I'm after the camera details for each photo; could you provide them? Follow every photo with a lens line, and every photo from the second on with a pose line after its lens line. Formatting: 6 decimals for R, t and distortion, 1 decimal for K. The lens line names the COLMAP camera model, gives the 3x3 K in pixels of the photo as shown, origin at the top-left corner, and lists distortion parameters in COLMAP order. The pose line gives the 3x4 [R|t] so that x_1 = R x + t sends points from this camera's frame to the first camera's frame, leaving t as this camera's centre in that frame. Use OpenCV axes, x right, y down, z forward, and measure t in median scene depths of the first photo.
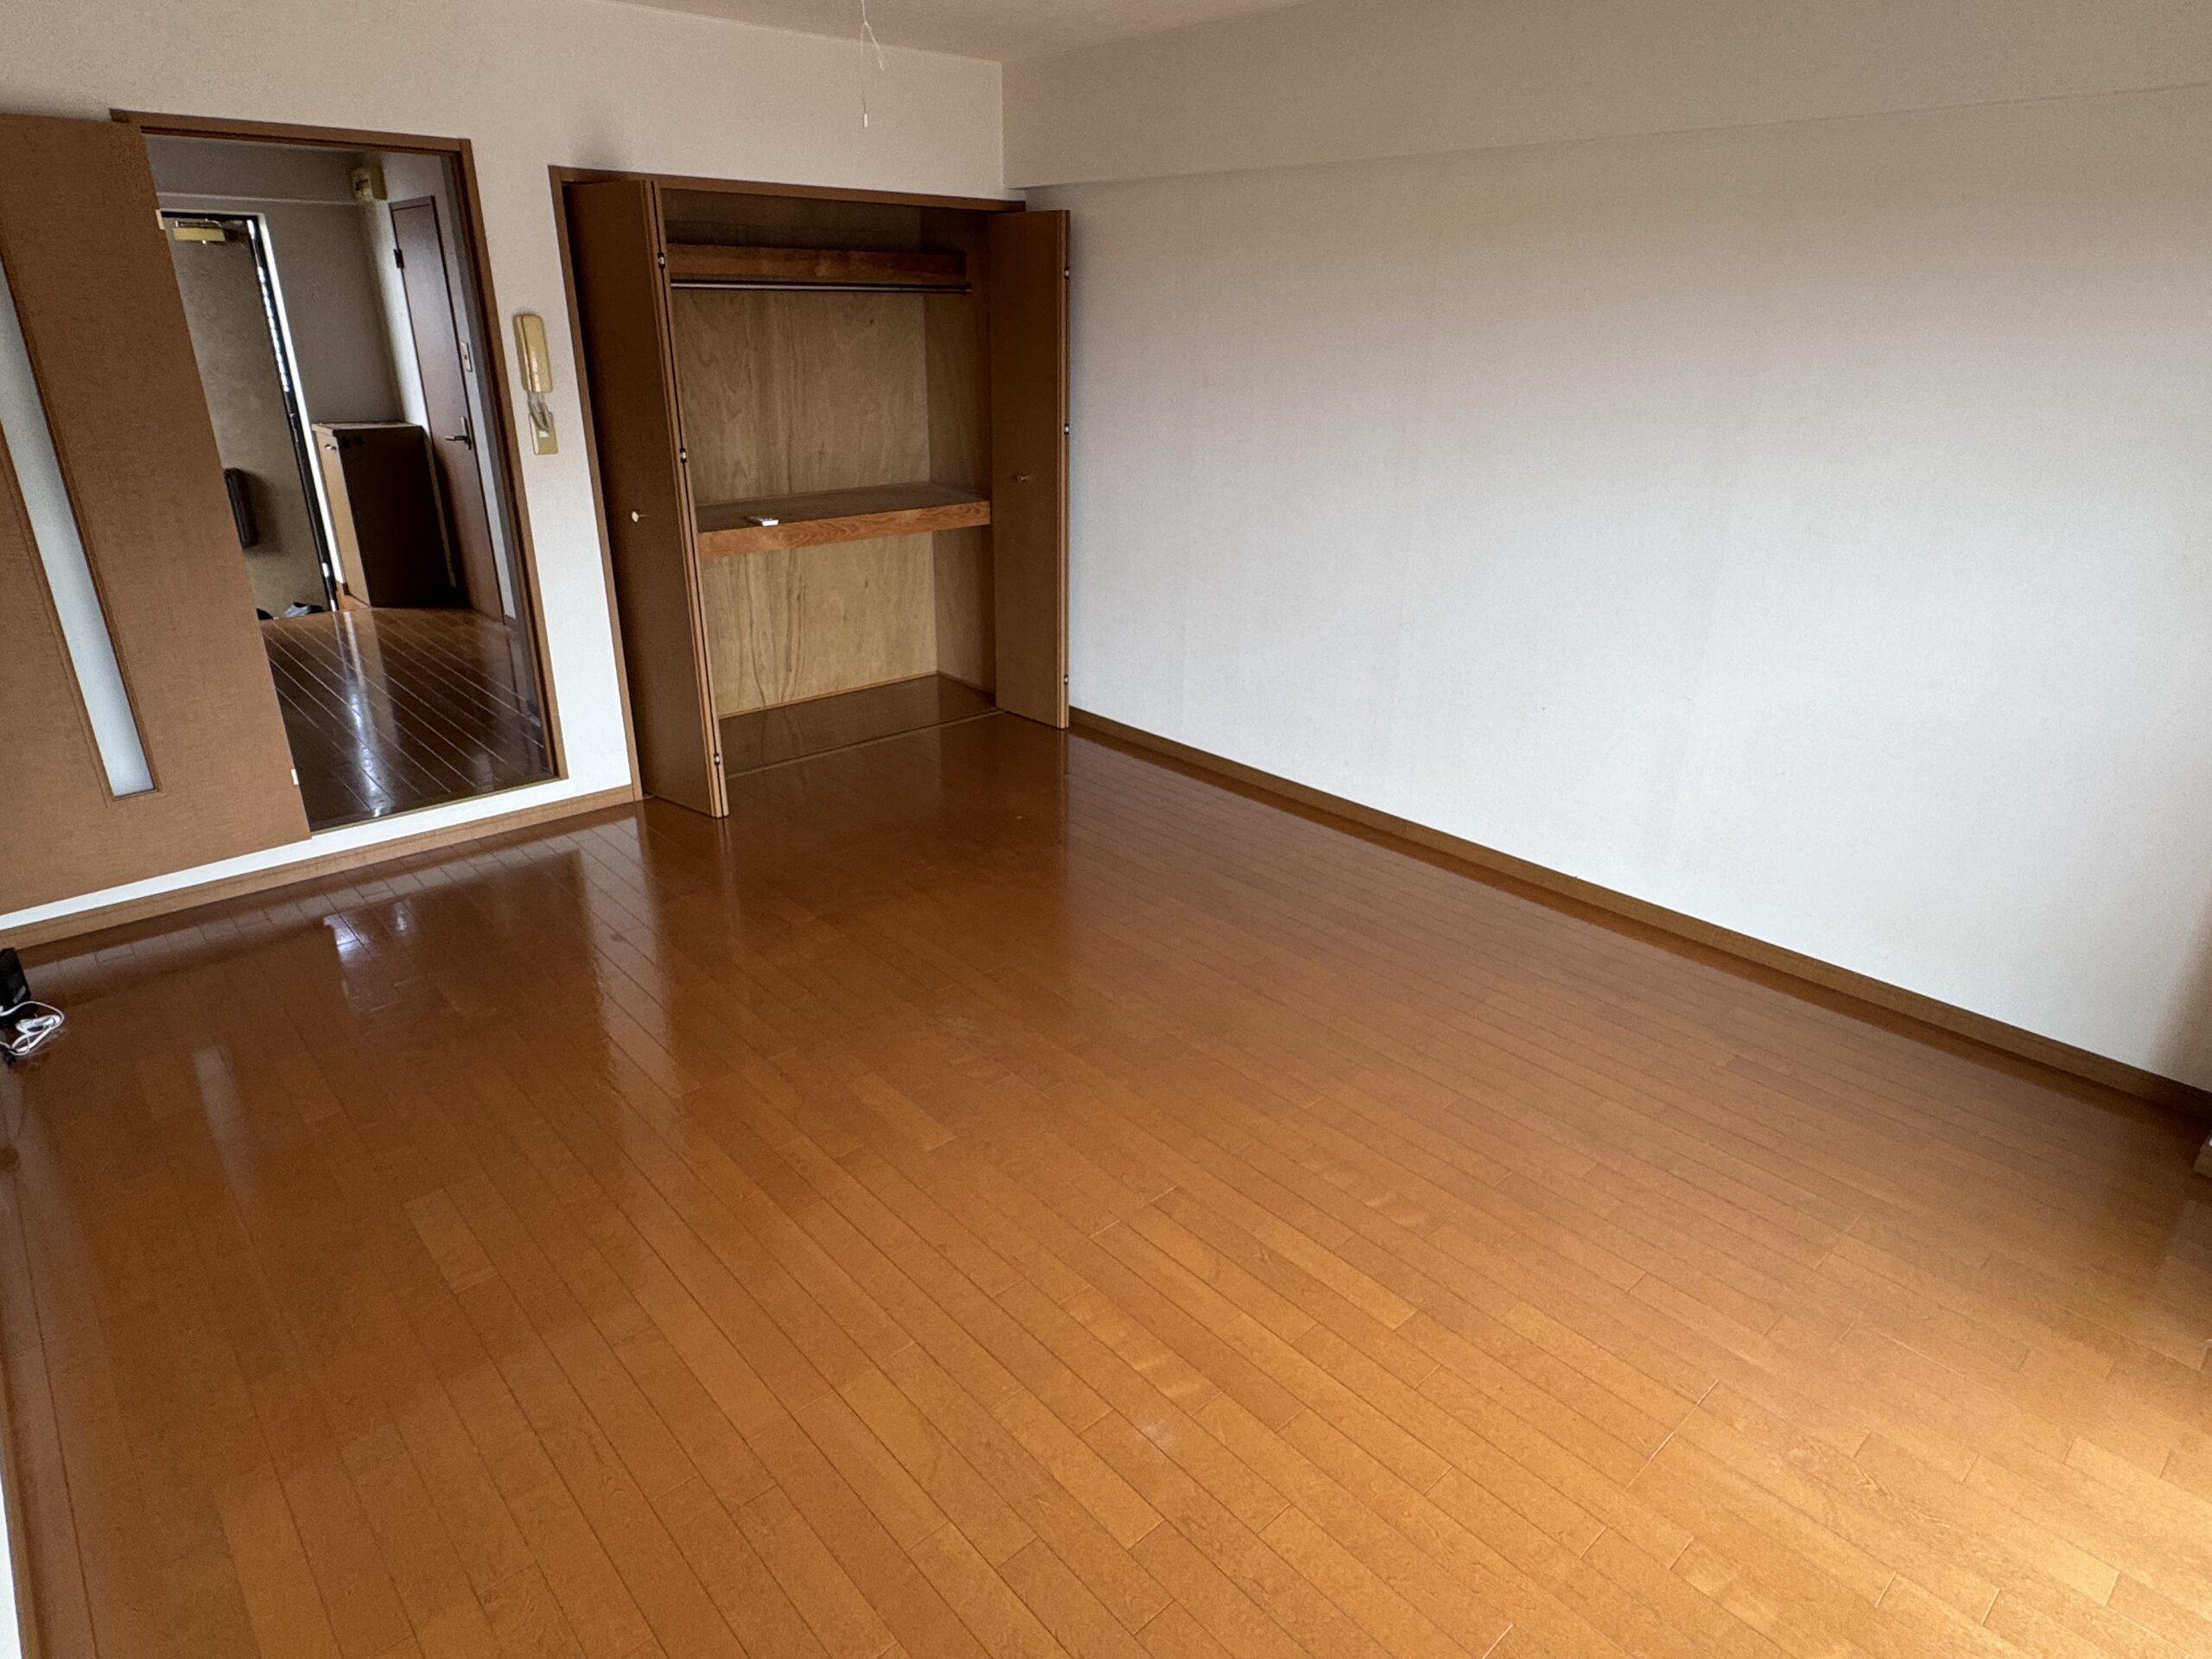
lens RADIAL K [[1269.3, 0, 1099.6], [0, 1269.3, 829.1], [0, 0, 1]] dist [-0.001652, 0.000823]
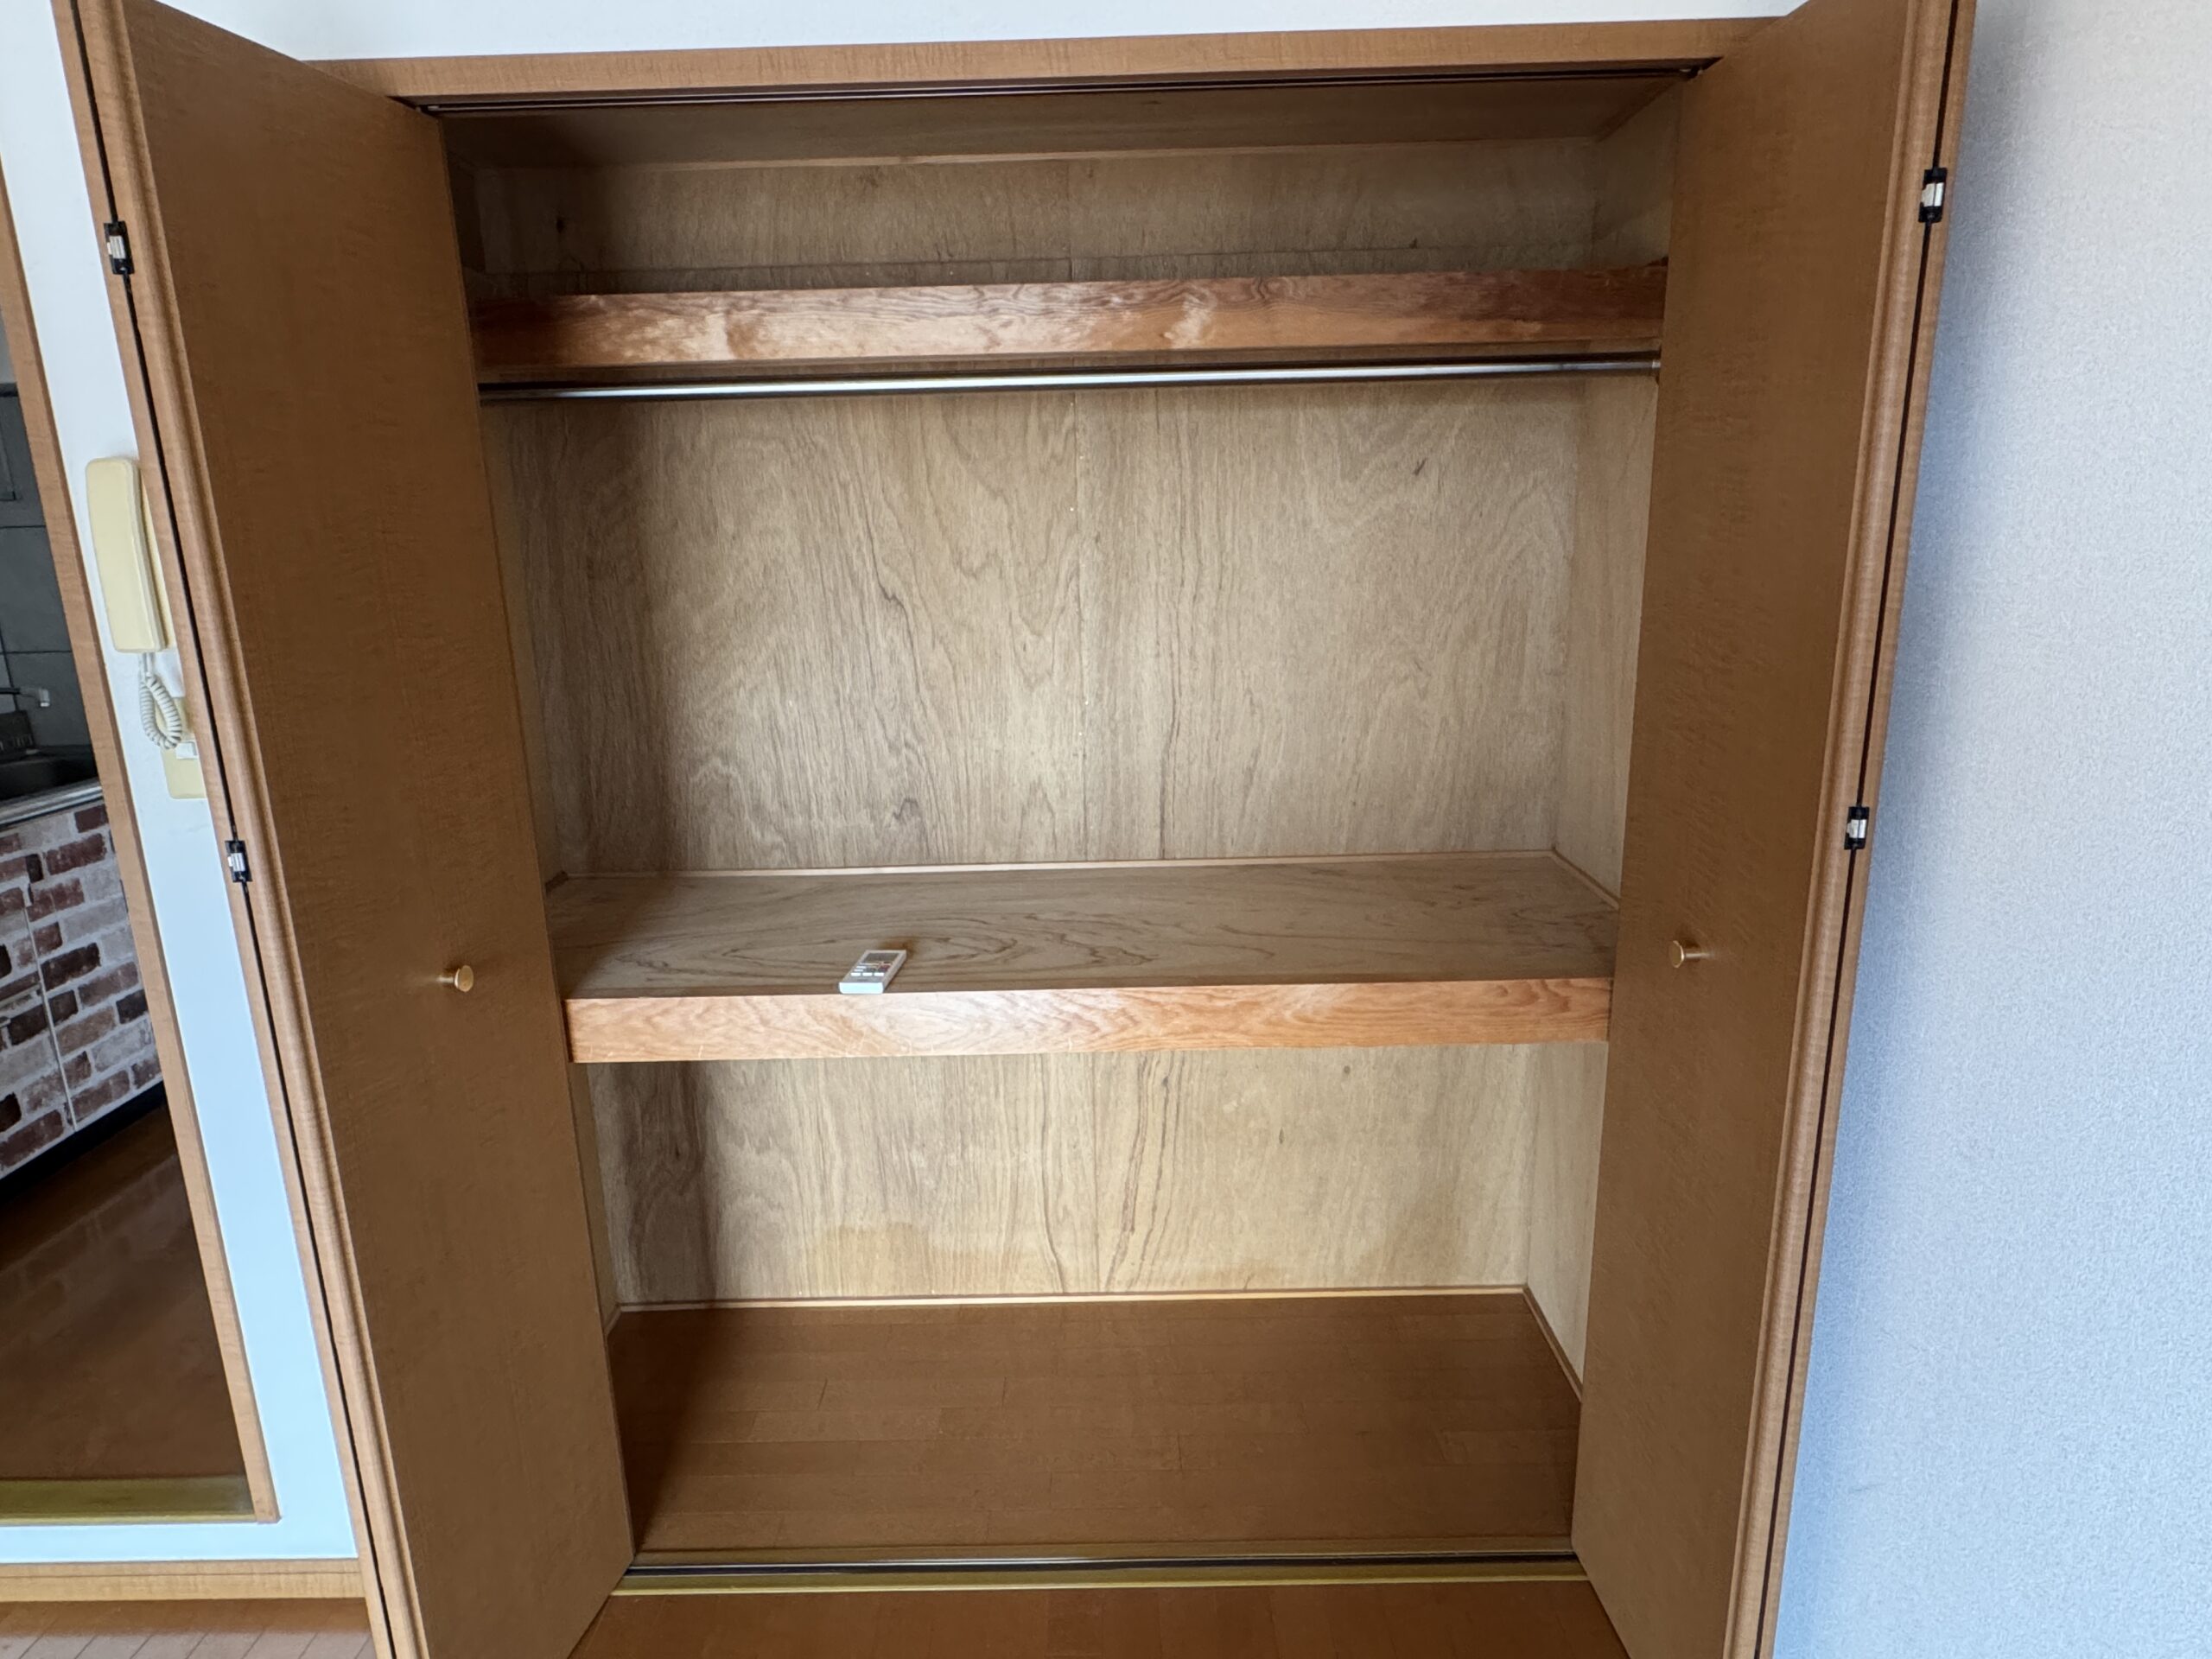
lens RADIAL K [[1269.3, 0, 1102.7], [0, 1269.3, 824.4], [0, 0, 1]] dist [-0.001652, 0.000823]
pose [[0.739645, 0.130969, -0.660131, 0.025047], [-0.227314, 0.971853, -0.061881, -0.242021], [0.633446, 0.195827, 0.748597, 0.654713]]
